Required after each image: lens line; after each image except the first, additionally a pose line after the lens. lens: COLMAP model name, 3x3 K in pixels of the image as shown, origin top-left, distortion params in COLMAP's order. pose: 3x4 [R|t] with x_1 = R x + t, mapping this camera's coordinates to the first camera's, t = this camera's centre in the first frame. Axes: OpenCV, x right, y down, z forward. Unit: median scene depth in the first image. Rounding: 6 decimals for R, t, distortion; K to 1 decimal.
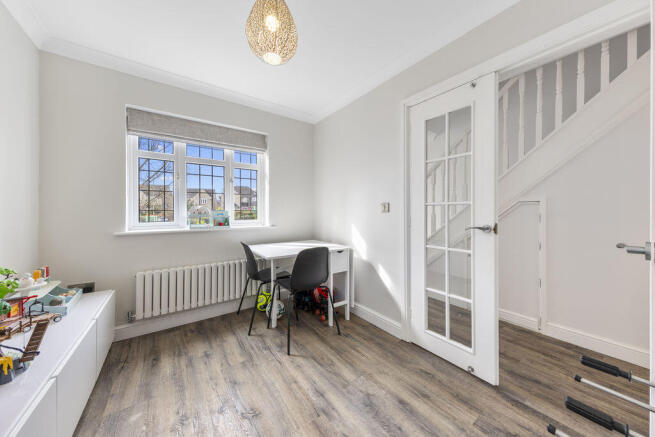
lens RADIAL K [[227.4, 0, 324.2], [0, 227.4, 214.7], [0, 0, 1]] dist [0.007748, -0.000093]
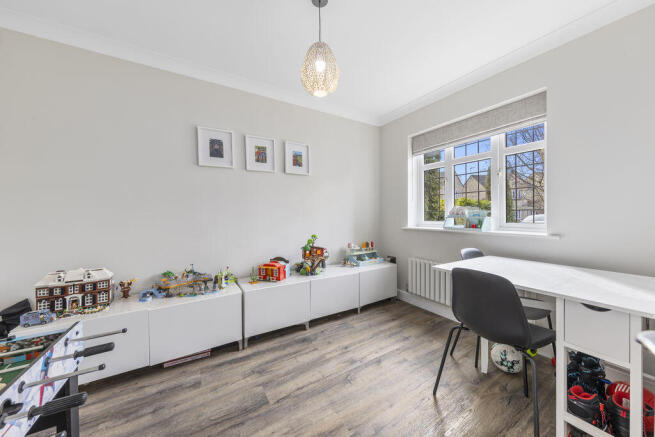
lens RADIAL K [[235.2, 0, 326.0], [0, 235.2, 215.7], [0, 0, 1]] dist [0.005556, -0.000295]
pose [[-0.085816, 0.014976, -0.996198, 0.582265], [-0.000684, 0.999886, 0.015090, -0.016043], [0.996311, 0.001976, -0.085796, 0.582334]]
